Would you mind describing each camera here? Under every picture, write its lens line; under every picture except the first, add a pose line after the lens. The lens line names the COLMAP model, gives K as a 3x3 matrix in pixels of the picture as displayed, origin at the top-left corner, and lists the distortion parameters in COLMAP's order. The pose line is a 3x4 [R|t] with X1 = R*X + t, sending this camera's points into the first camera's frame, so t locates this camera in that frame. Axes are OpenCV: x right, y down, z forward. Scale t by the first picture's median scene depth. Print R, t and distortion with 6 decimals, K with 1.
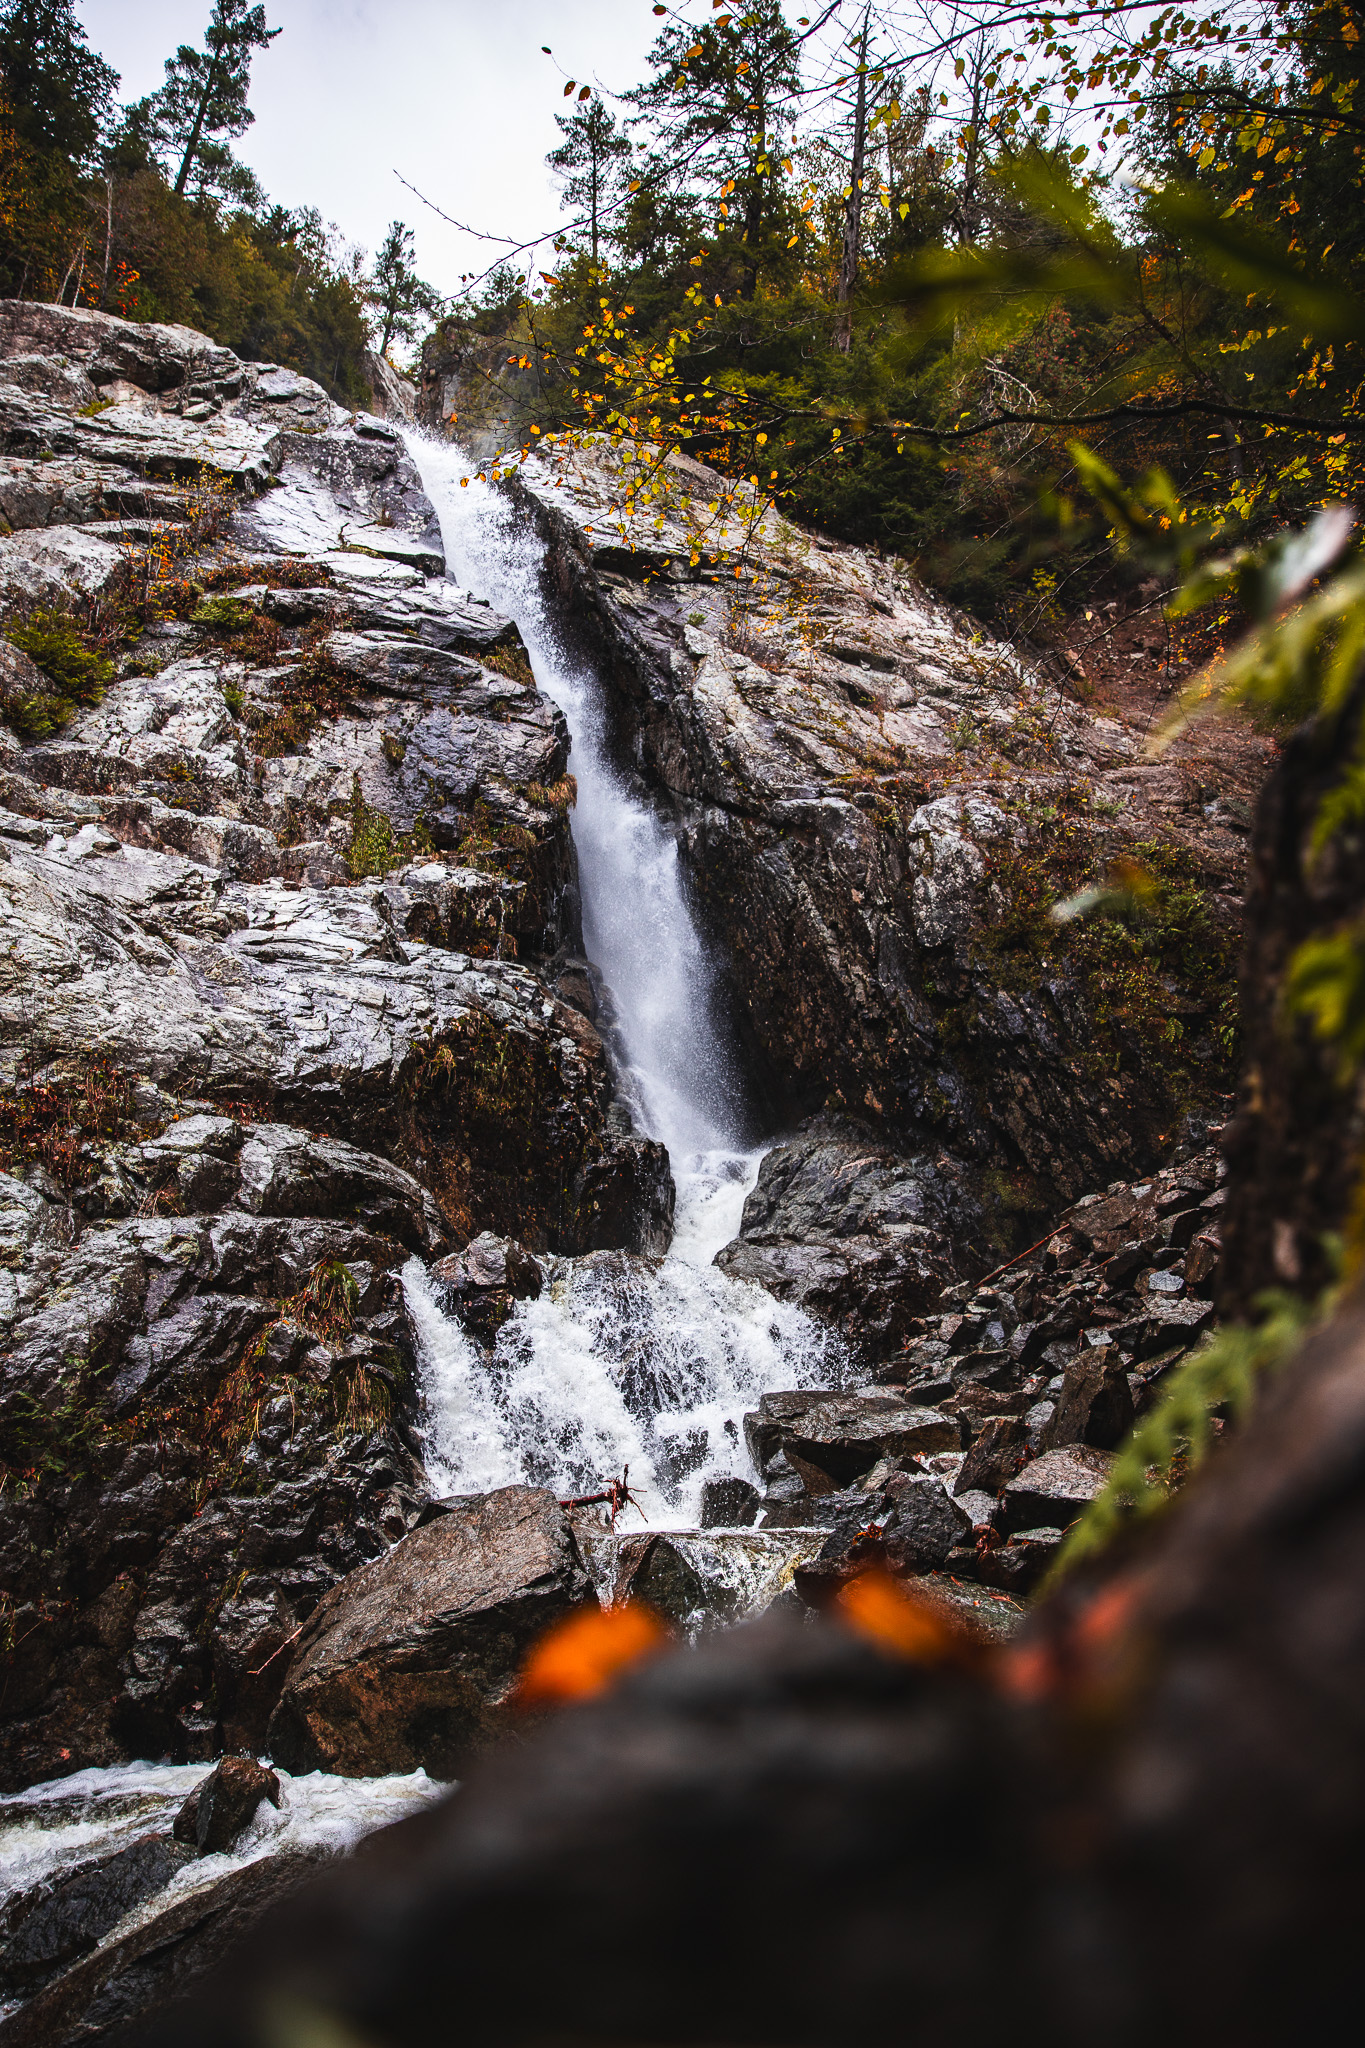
lens RADIAL K [[1365.9, 0, 682.5], [0, 1365.9, 1024.0], [0, 0, 1]] dist [-0.112955, 0.087867]
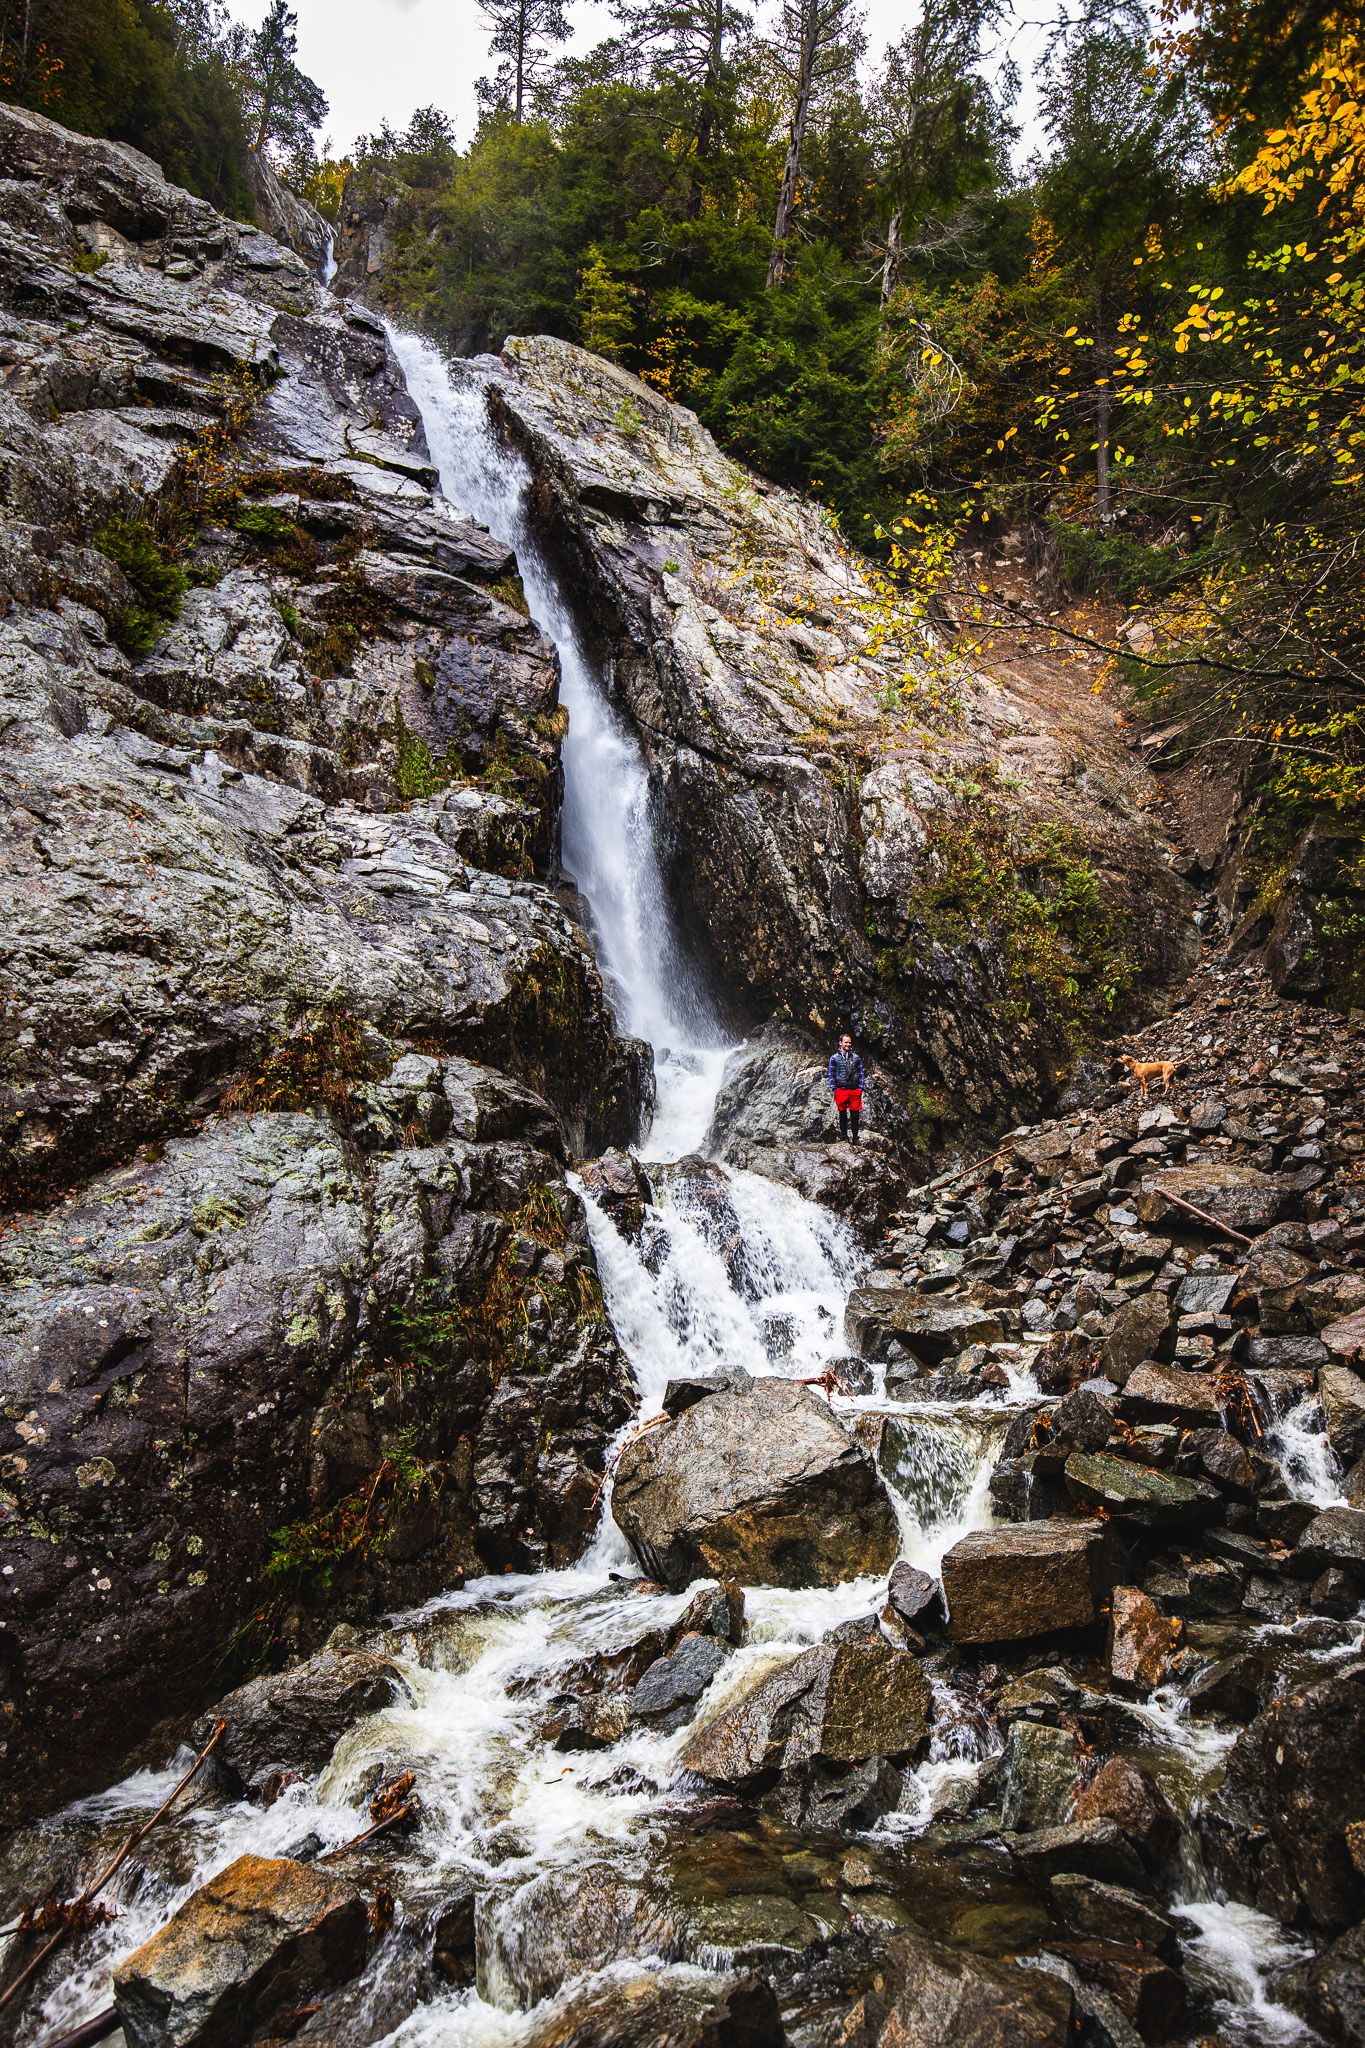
lens RADIAL K [[1244.6, 0, 682.5], [0, 1244.6, 1024.0], [0, 0, 1]] dist [-0.011151, 0.003101]
pose [[0.983508, 0.062442, 0.169745, -0.148658], [-0.084268, 0.988625, 0.124577, -0.059179], [-0.160036, -0.136826, 0.977582, -0.071865]]
